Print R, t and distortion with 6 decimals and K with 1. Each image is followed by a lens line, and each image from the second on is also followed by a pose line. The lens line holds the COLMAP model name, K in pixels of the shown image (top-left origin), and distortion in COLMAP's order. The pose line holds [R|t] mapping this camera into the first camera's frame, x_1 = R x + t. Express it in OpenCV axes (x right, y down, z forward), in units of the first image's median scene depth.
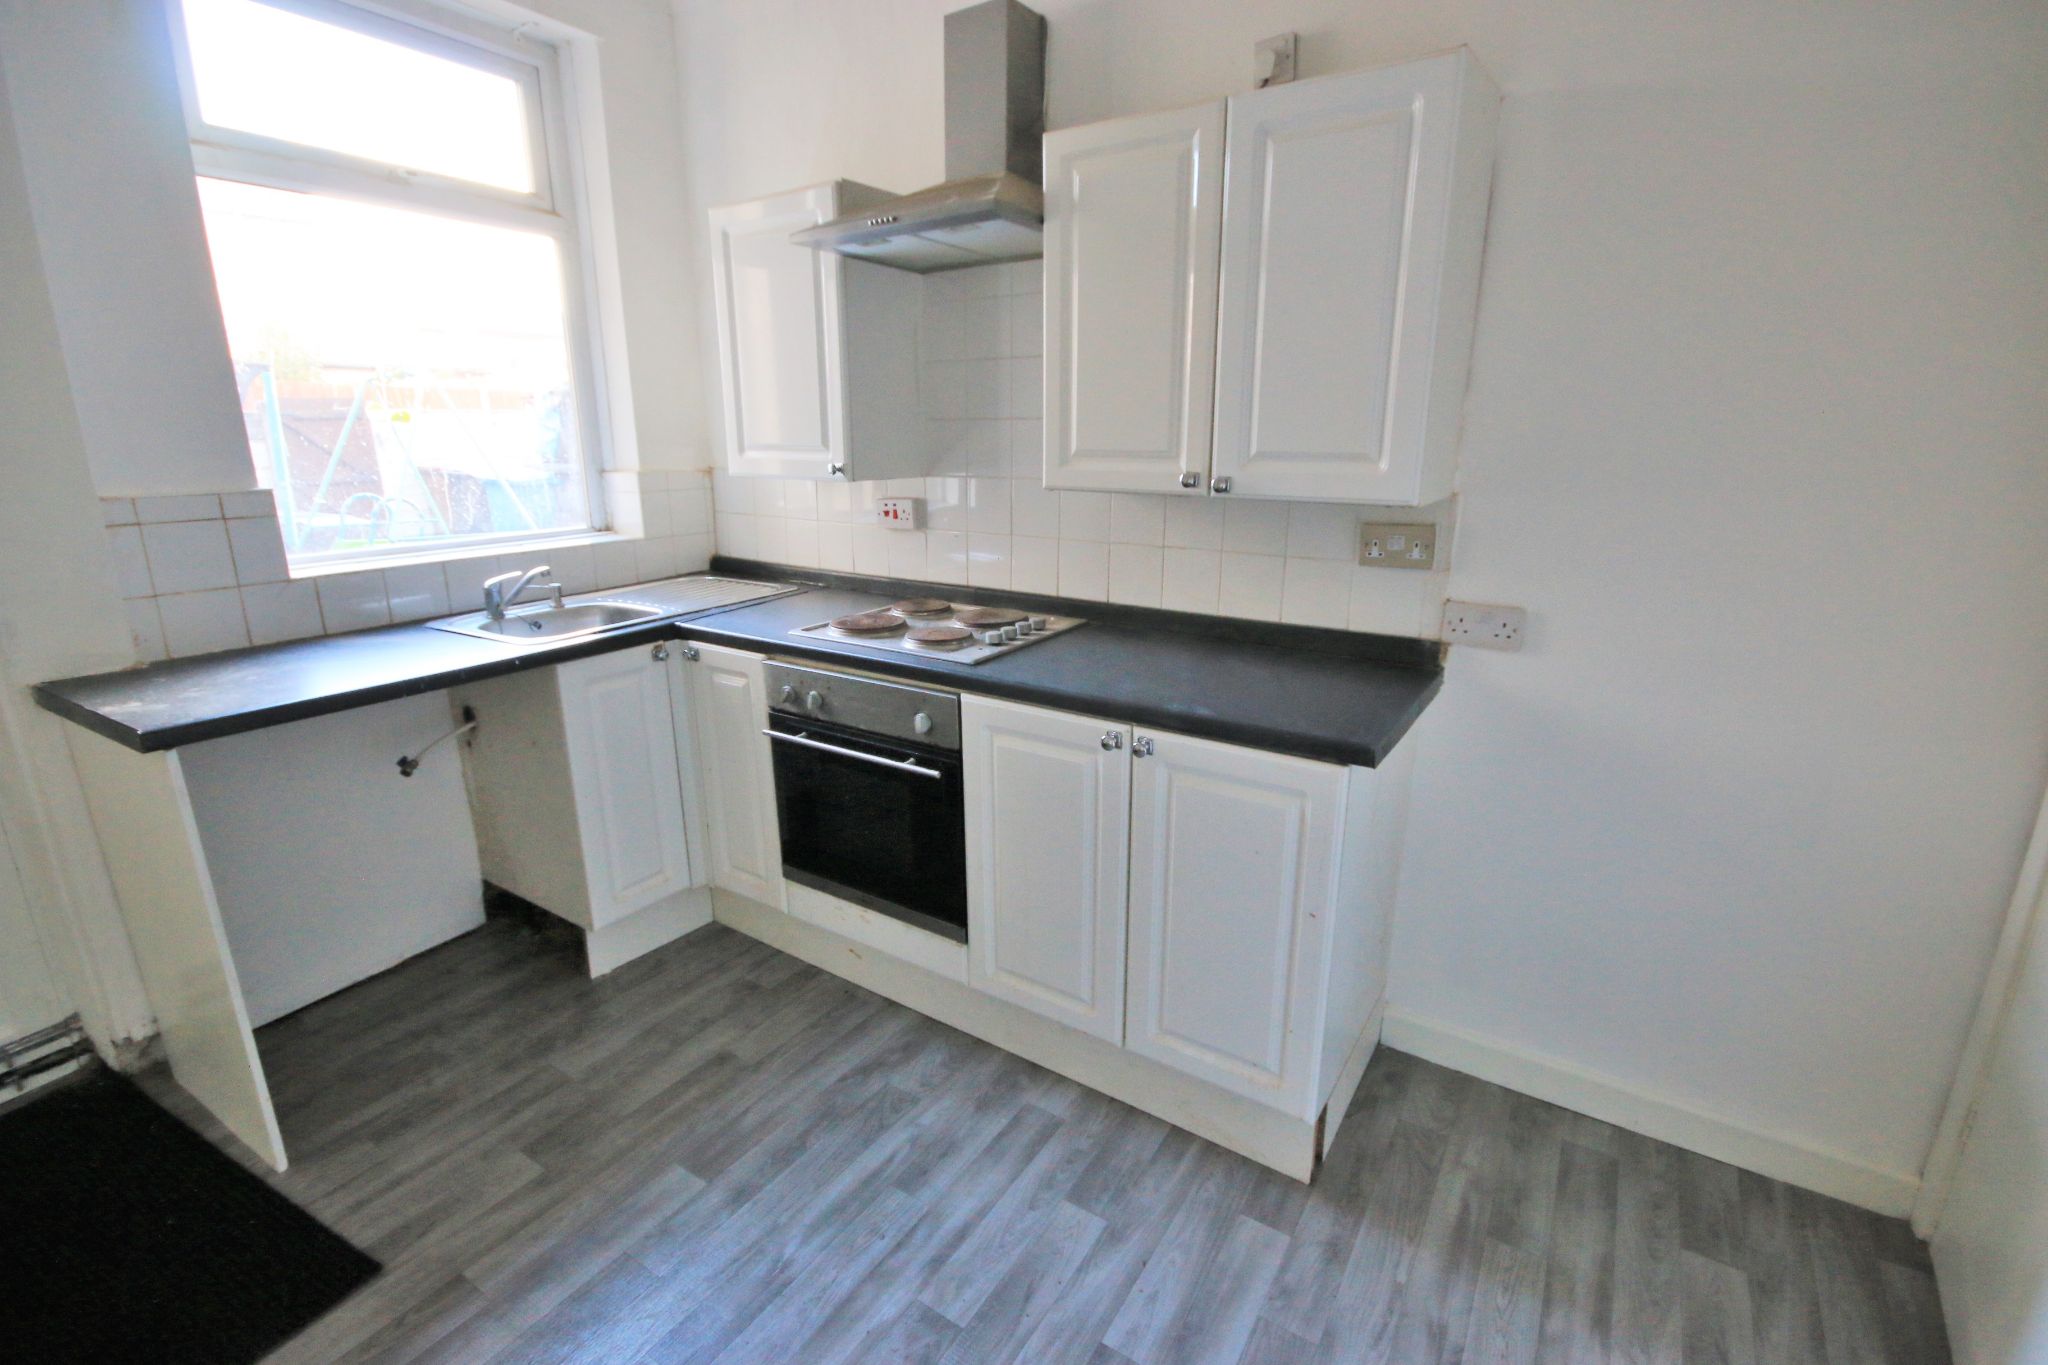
lens RADIAL K [[935.7, 0, 1019.0], [0, 935.7, 687.0], [0, 0, 1]] dist [-0.002330, -0.000022]
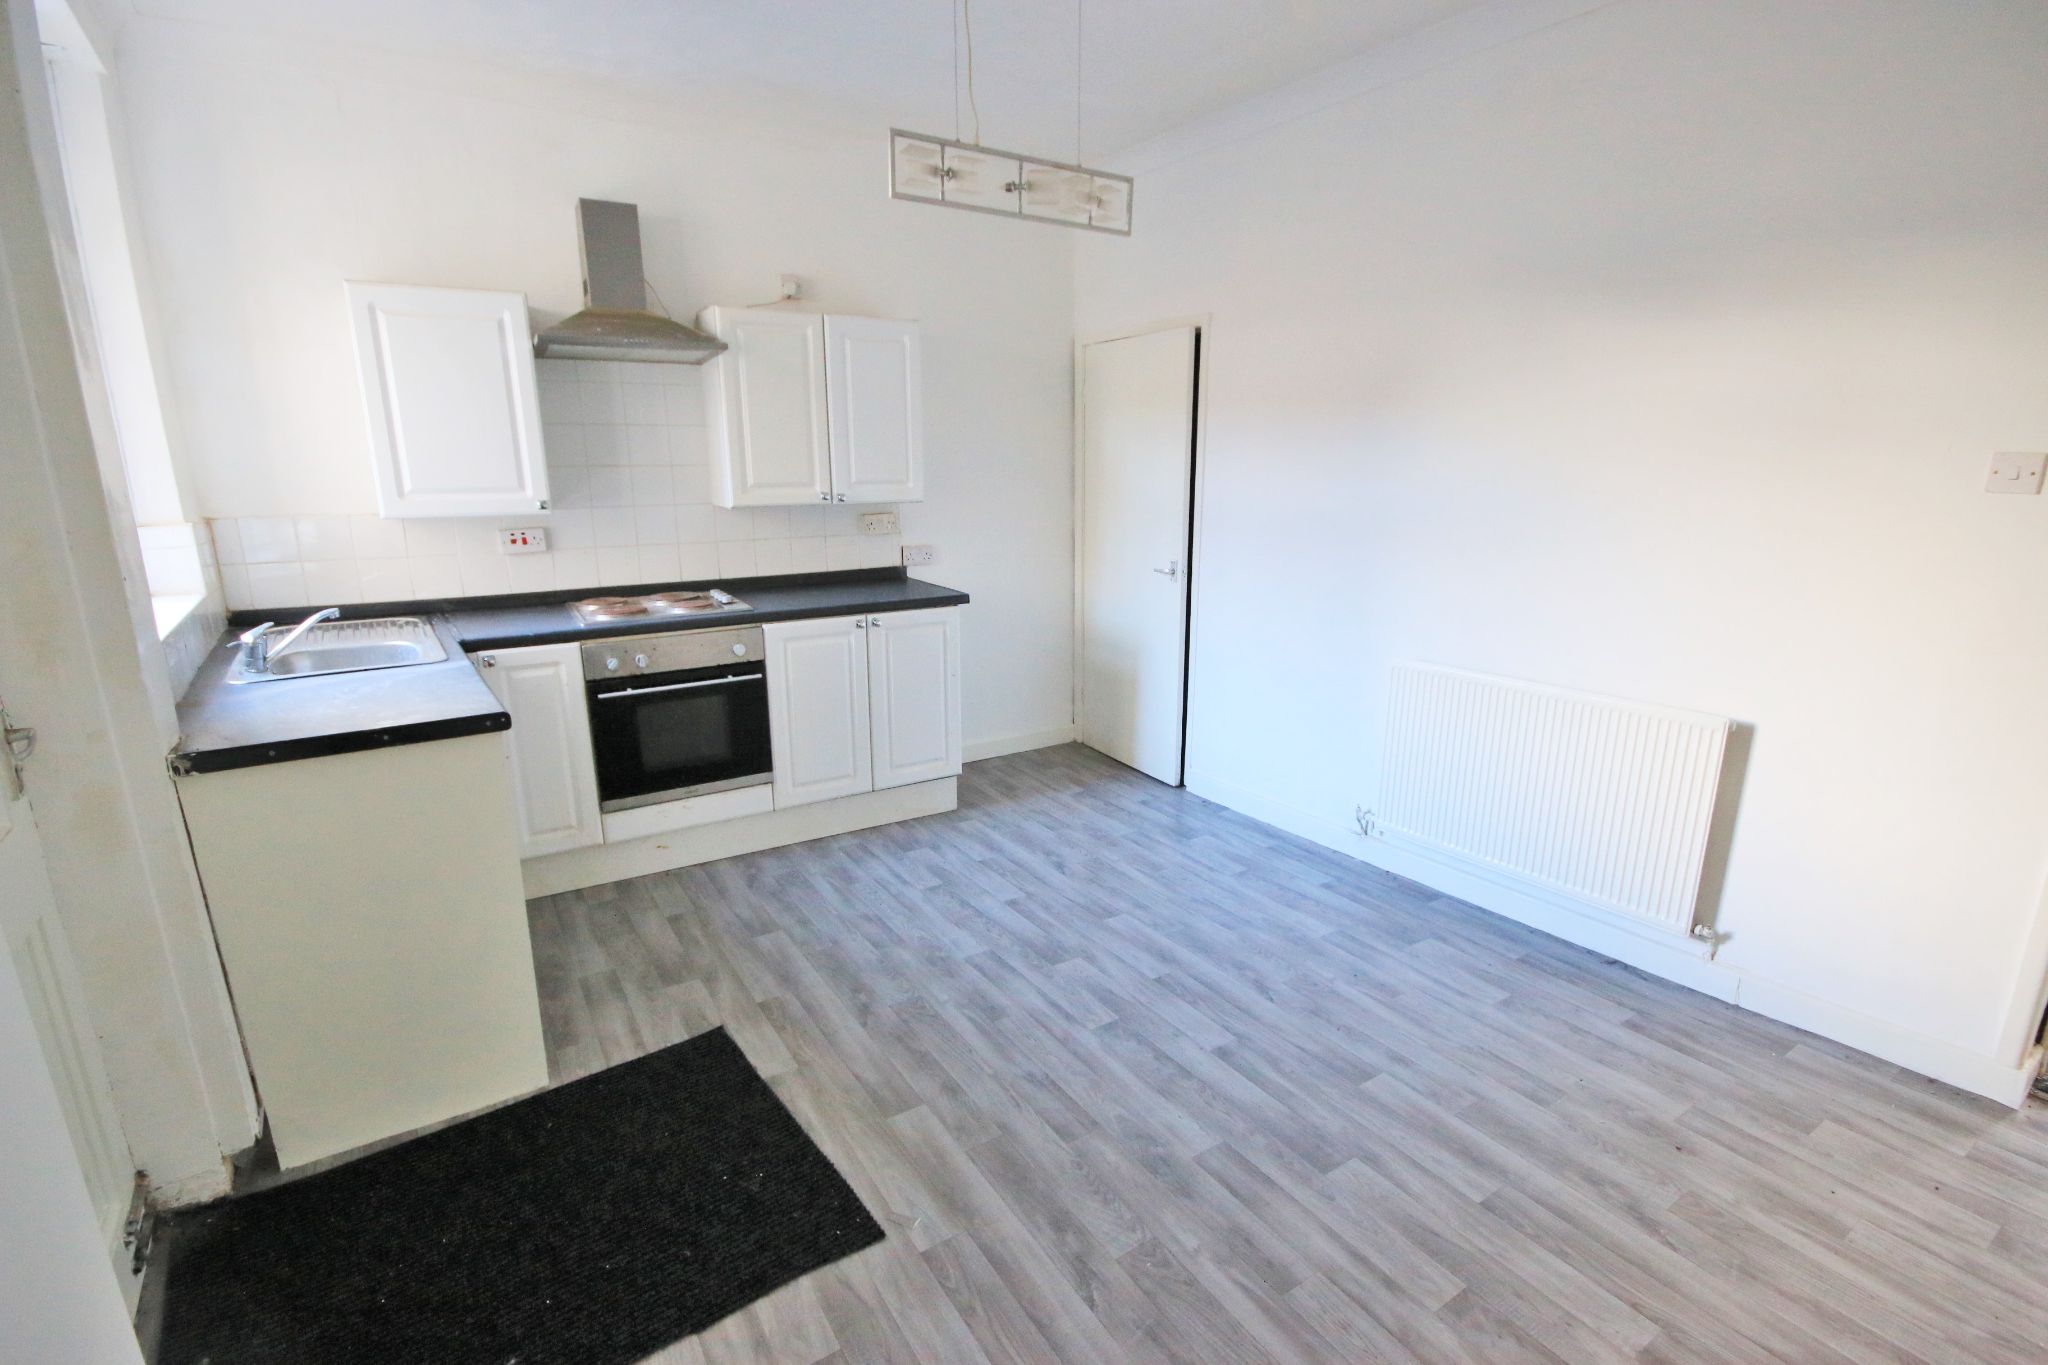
lens RADIAL K [[935.7, 0, 1019.0], [0, 935.7, 687.0], [0, 0, 1]] dist [-0.002330, -0.000022]
pose [[0.422916, -0.215619, 0.880142, -1.320933], [0.250188, 0.961309, 0.115286, 0.033879], [-0.870947, 0.171445, 0.460498, -0.165404]]
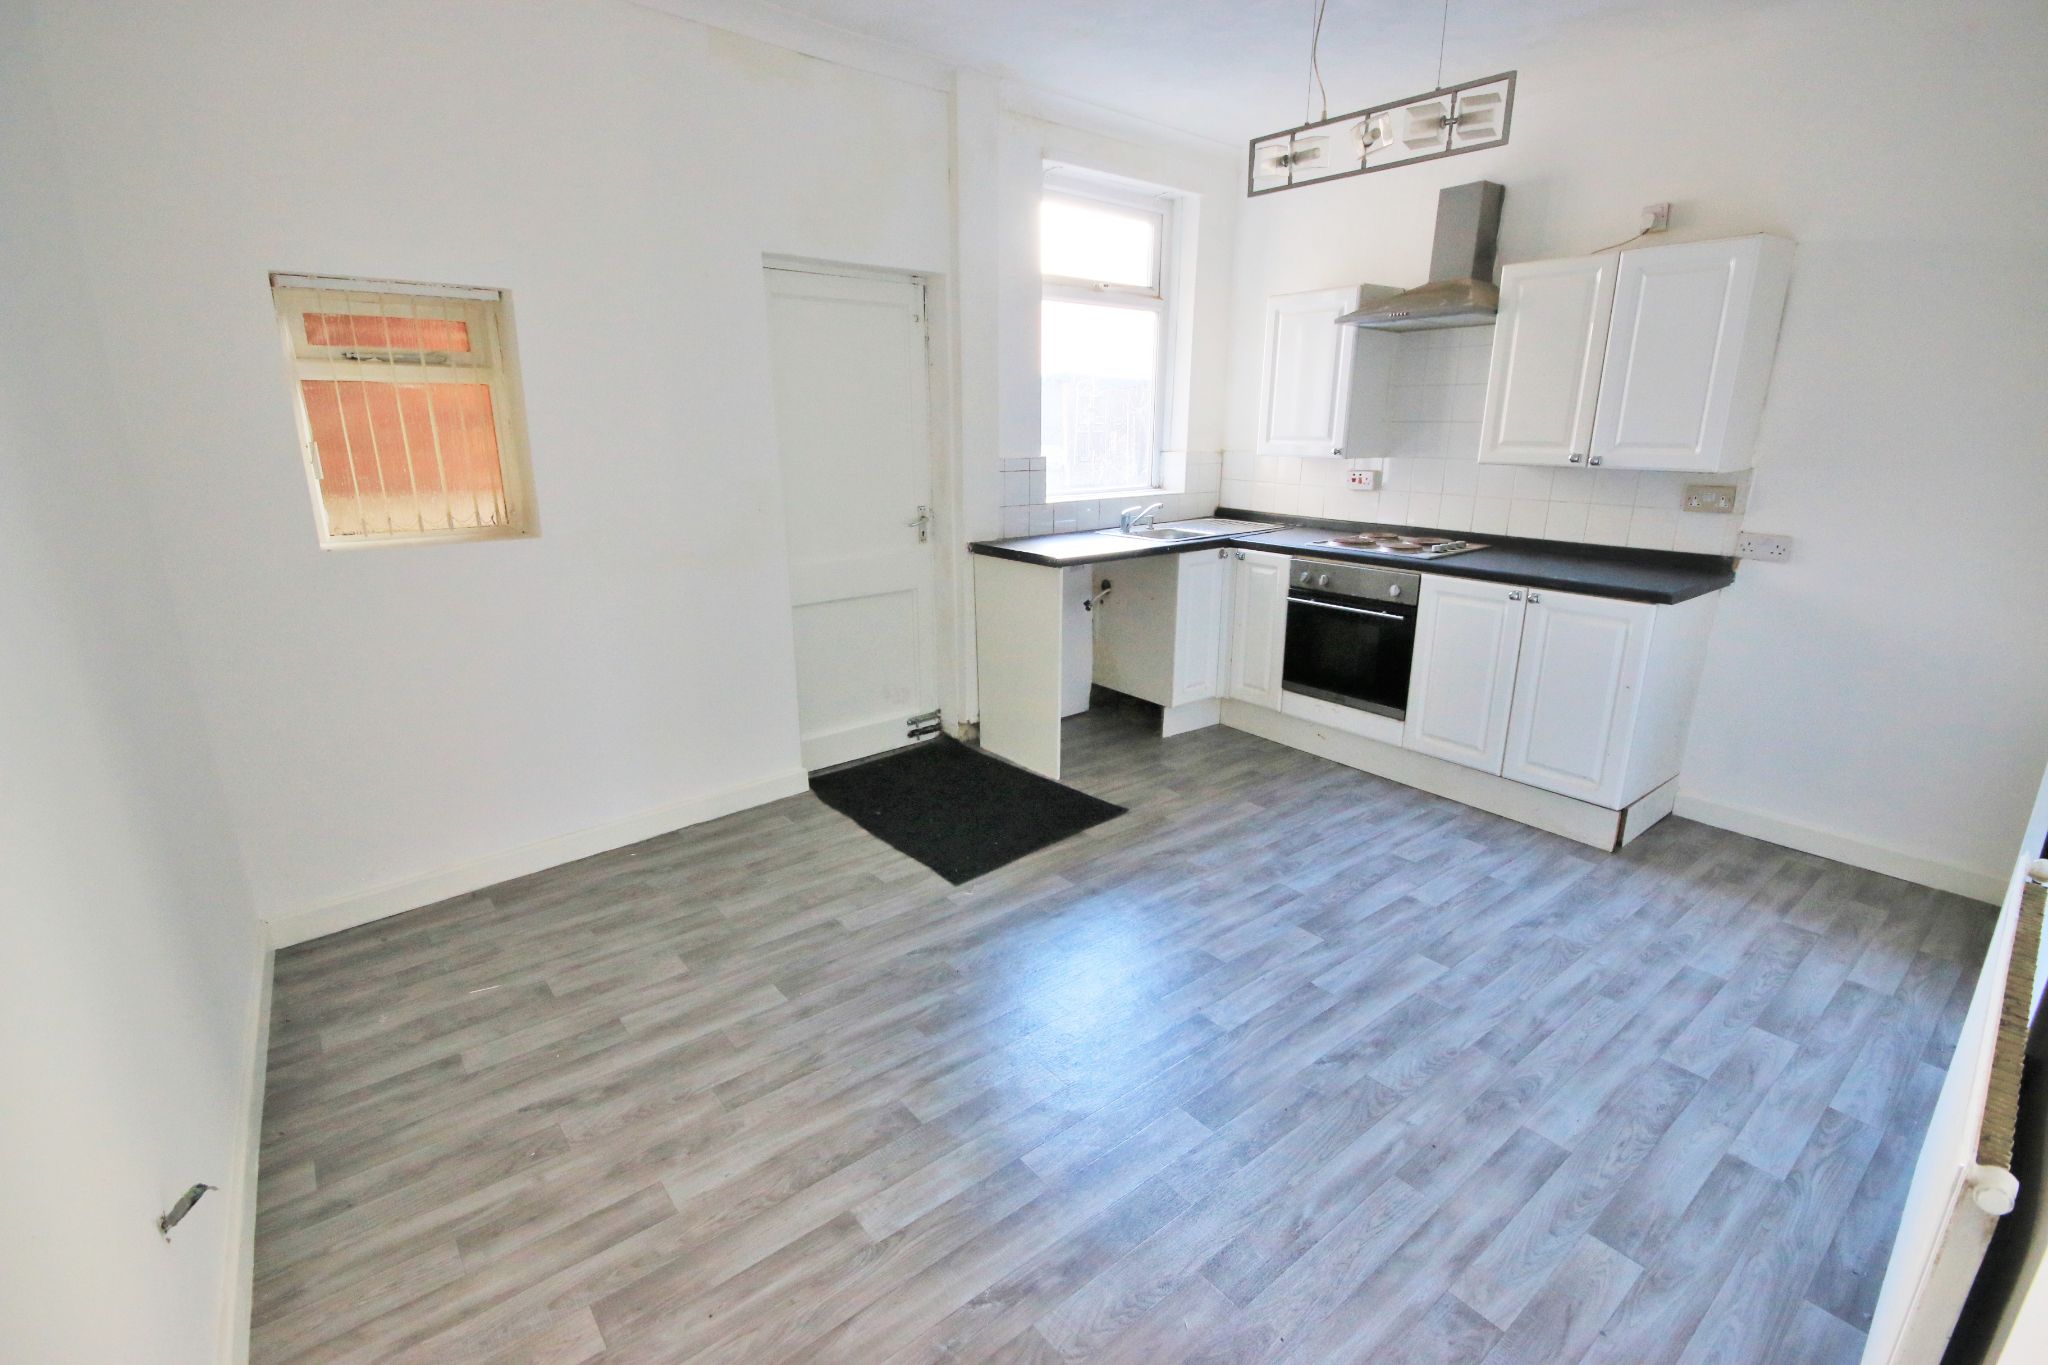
lens RADIAL K [[934.7, 0, 1022.3], [0, 934.7, 687.4], [0, 0, 1]] dist [0.001820, 0.000538]
pose [[0.948591, 0.090063, -0.303420, -0.215645], [-0.087928, 0.995911, 0.020721, 0.245724], [0.304046, 0.007023, 0.952632, -0.924485]]
